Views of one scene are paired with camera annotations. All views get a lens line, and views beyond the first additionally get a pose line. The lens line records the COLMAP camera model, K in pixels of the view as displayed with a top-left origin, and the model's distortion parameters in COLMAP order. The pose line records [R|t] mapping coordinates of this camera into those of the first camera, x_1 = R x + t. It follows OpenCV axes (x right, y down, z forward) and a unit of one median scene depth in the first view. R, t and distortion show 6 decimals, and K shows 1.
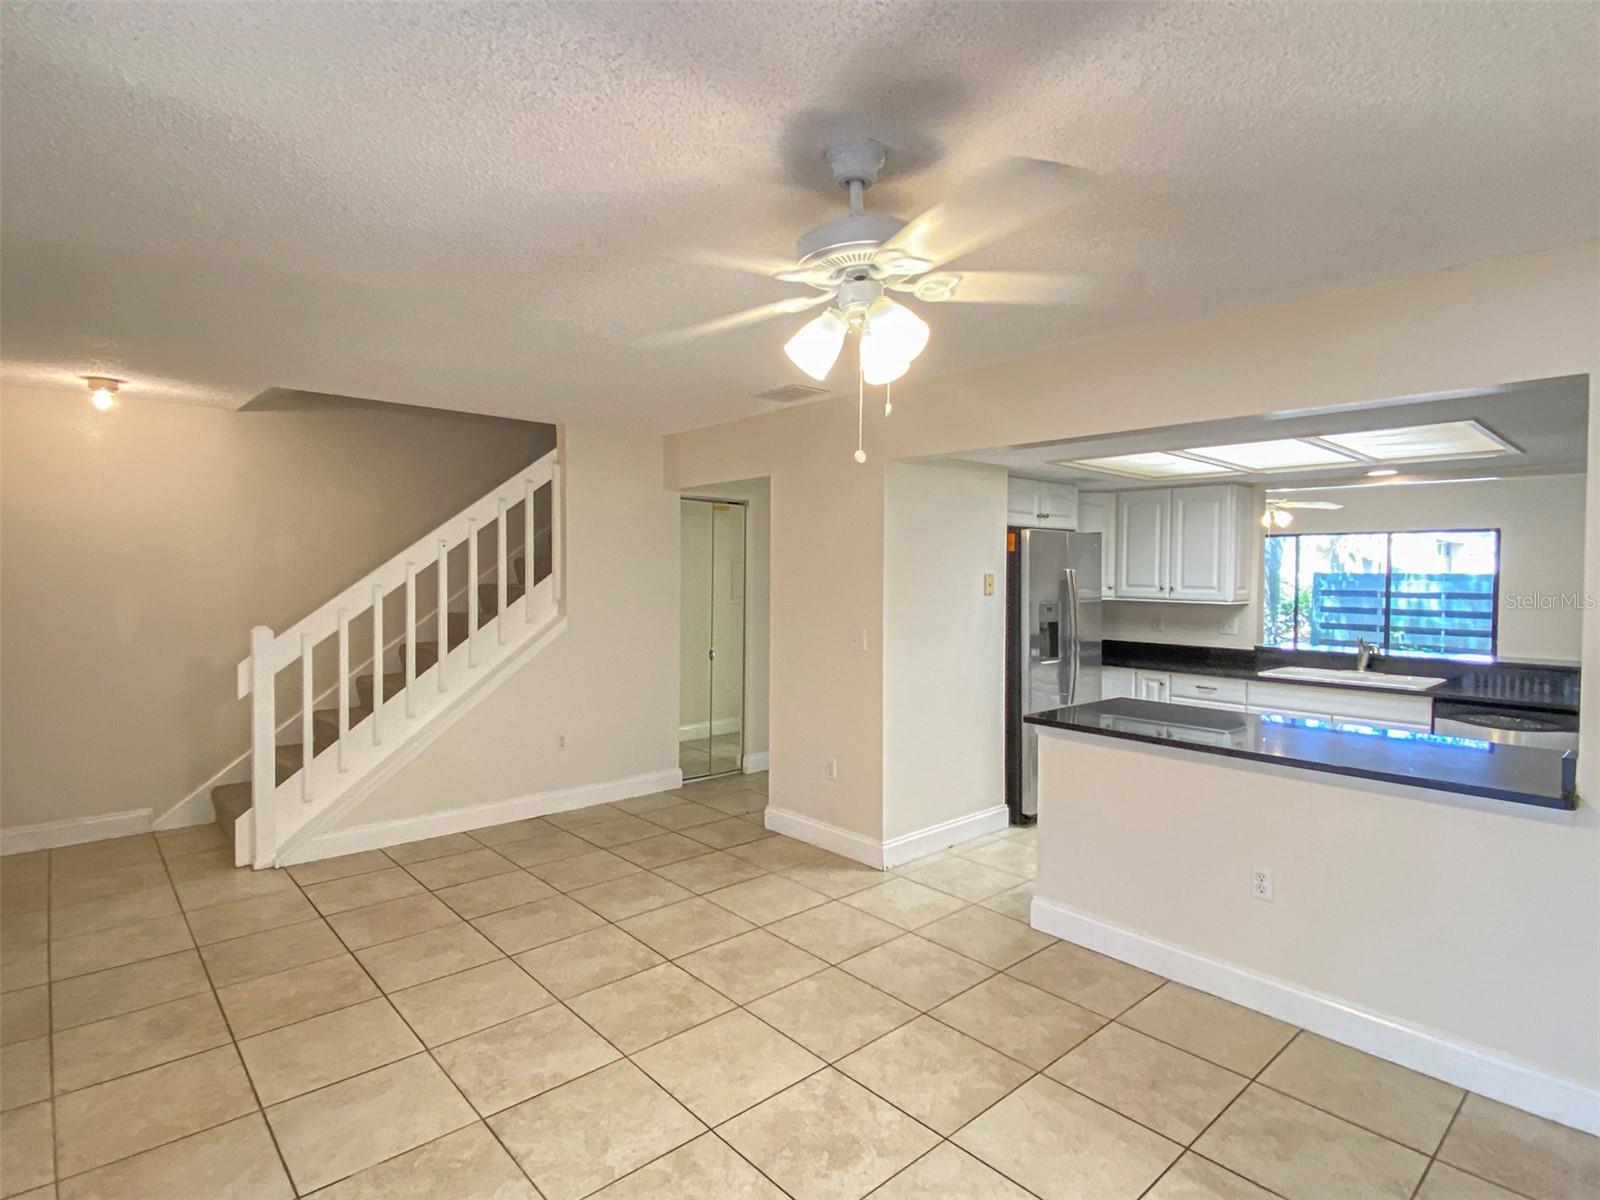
lens RADIAL K [[837.3, 0, 800.0], [0, 837.3, 600.0], [0, 0, 1]] dist [0.036266, -0.035153]
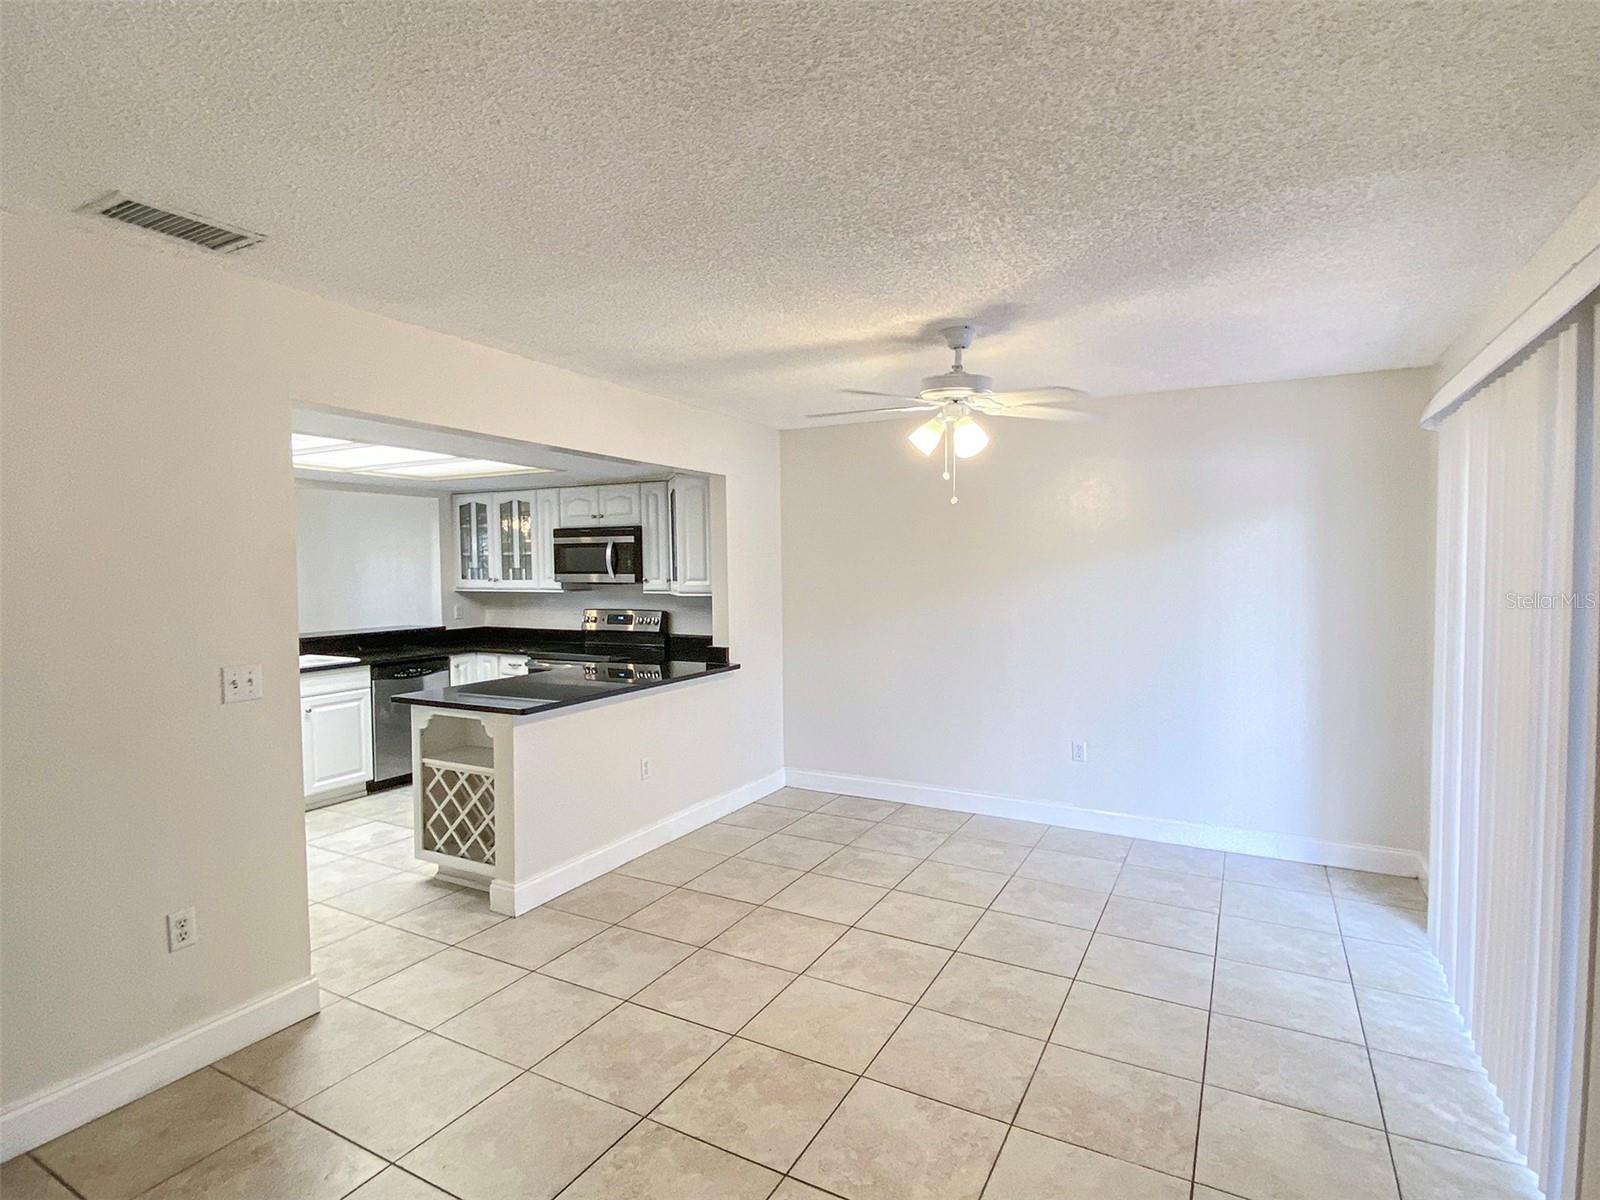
lens RADIAL K [[832.2, 0, 799.5], [0, 832.2, 593.1], [0, 0, 1]] dist [0.116489, -0.141836]
pose [[-0.332145, -0.041061, 0.942334, -0.564778], [0.044570, 0.997253, 0.059164, -0.032677], [-0.942175, 0.061650, -0.329403, 0.715141]]
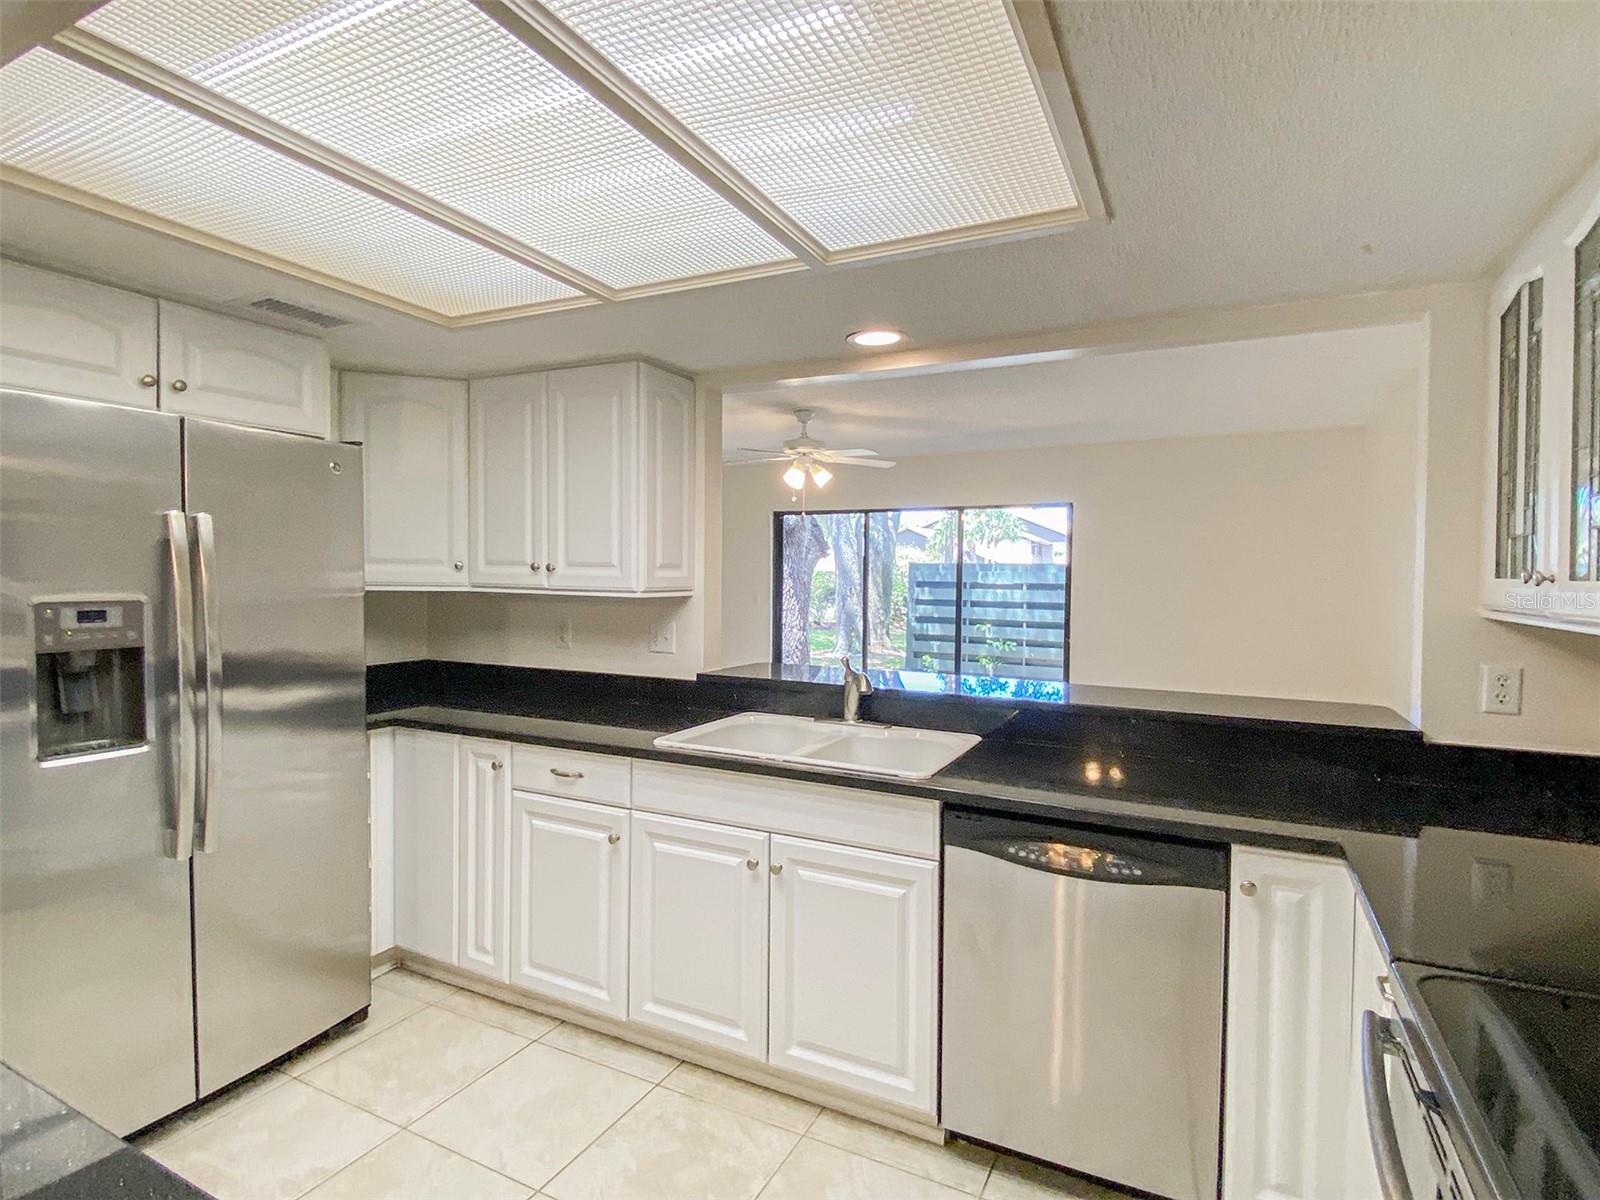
lens RADIAL K [[832.2, 0, 799.5], [0, 832.2, 593.1], [0, 0, 1]] dist [0.116489, -0.141836]
pose [[0.930535, -0.007897, 0.366118, 0.456033], [0.009323, 0.999954, -0.002129, 0.005305], [-0.366084, 0.005395, 0.930566, 0.540067]]
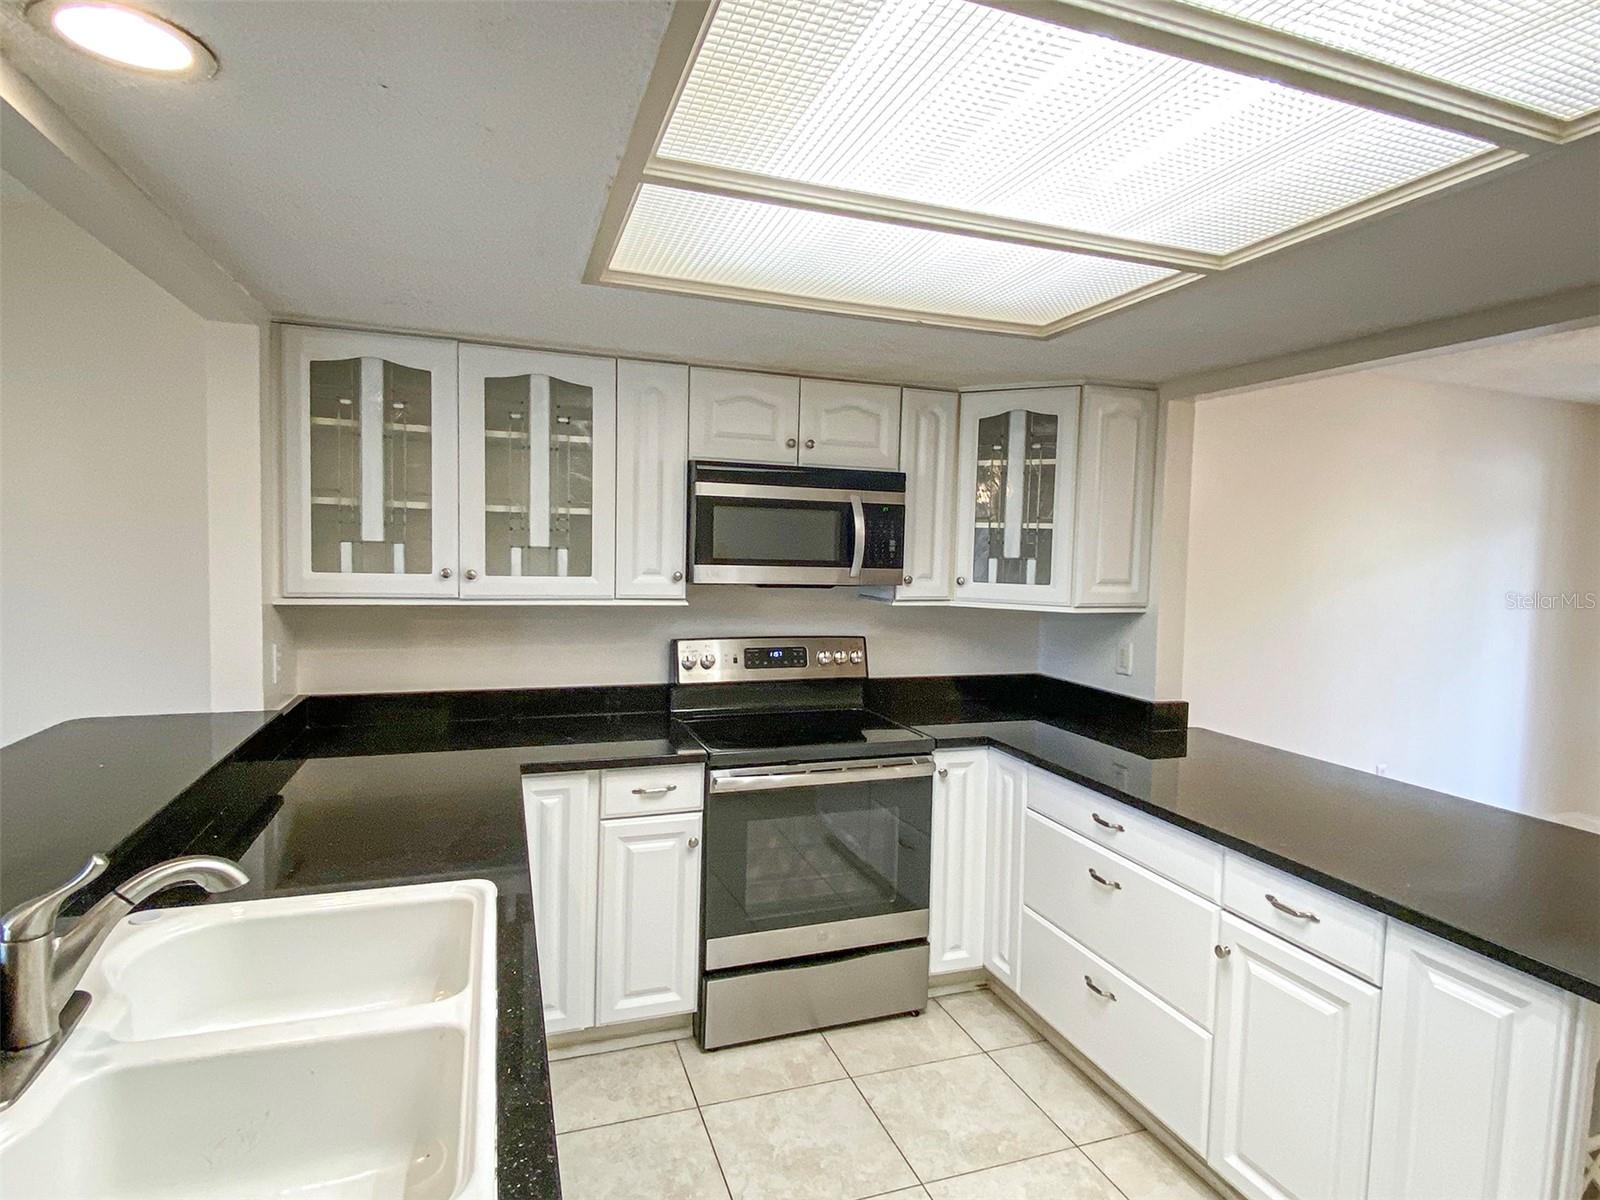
lens RADIAL K [[832.2, 0, 799.5], [0, 832.2, 593.1], [0, 0, 1]] dist [0.116489, -0.141836]
pose [[-0.925668, -0.052256, 0.374710, 0.457601], [-0.018785, 0.995542, 0.092432, -0.035982], [-0.377869, 0.078522, -0.922523, 1.116432]]
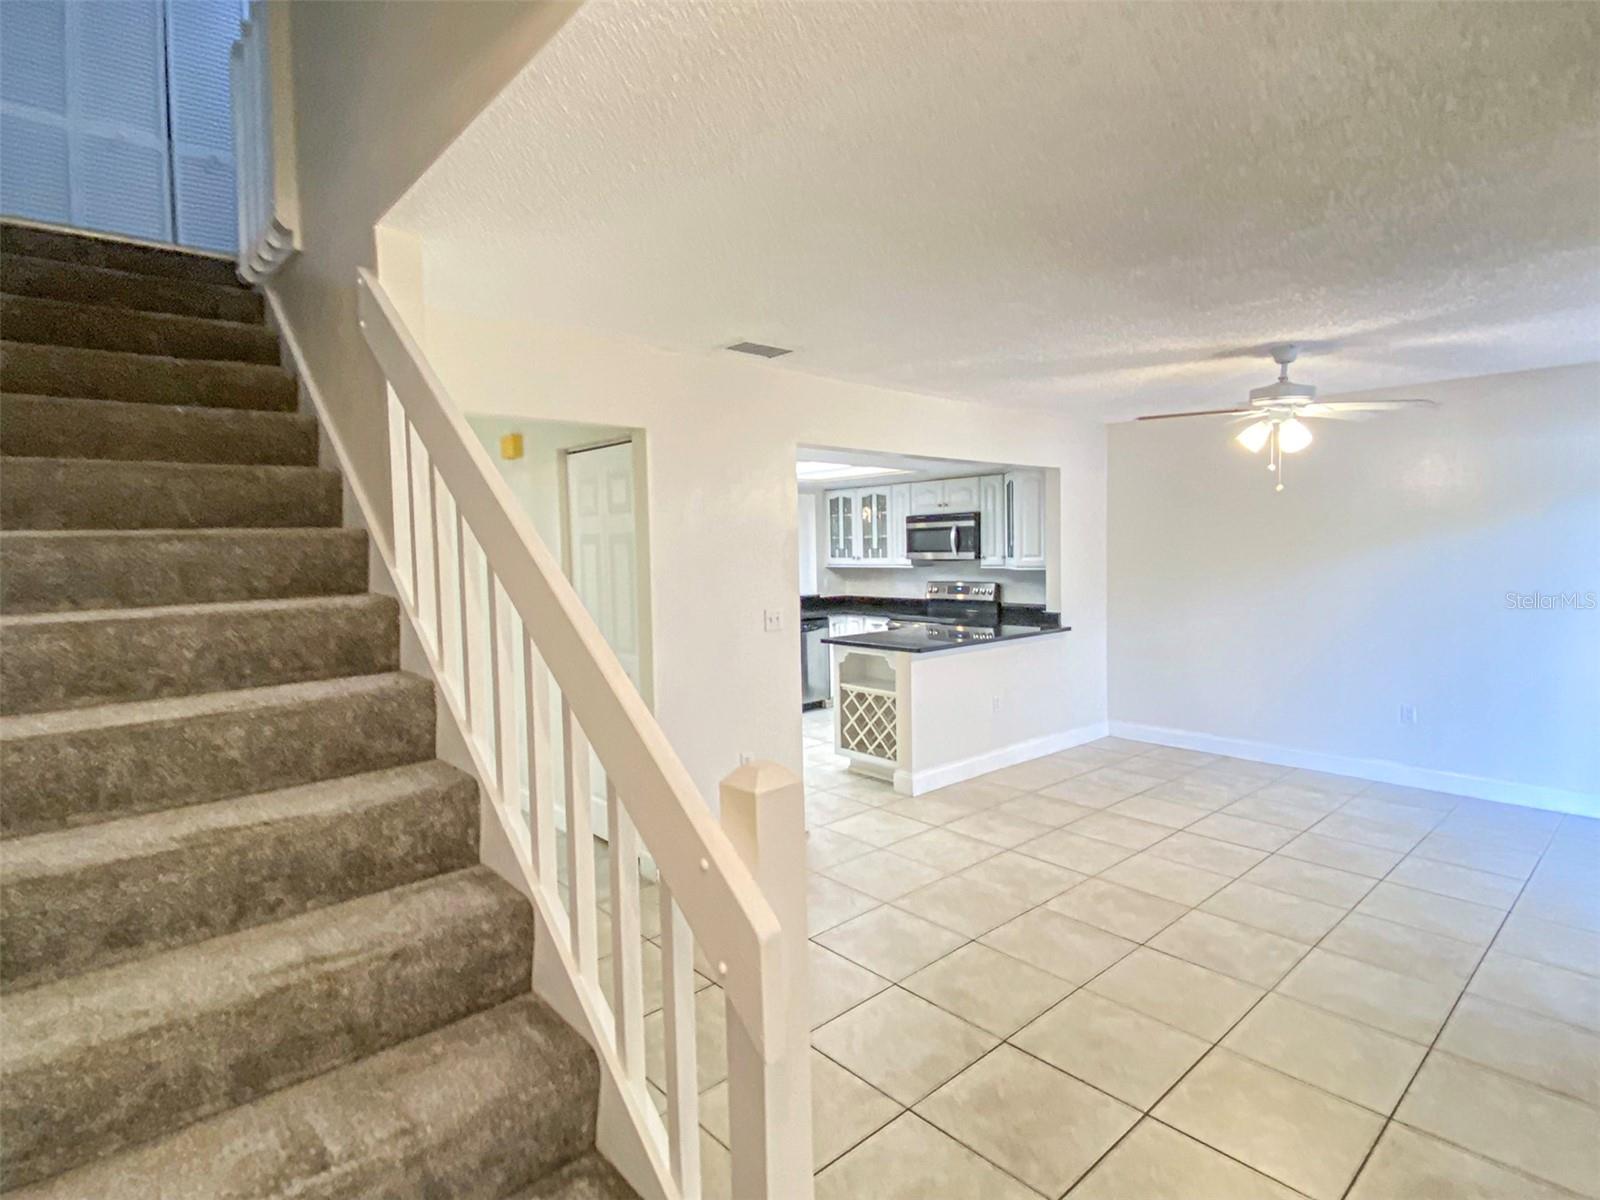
lens RADIAL K [[832.2, 0, 799.5], [0, 832.2, 593.1], [0, 0, 1]] dist [0.116489, -0.141836]
pose [[-0.001403, -0.065661, 0.997841, -0.802132], [0.060667, 0.995998, 0.065625, -0.042147], [-0.998157, 0.060628, 0.002586, 0.842046]]
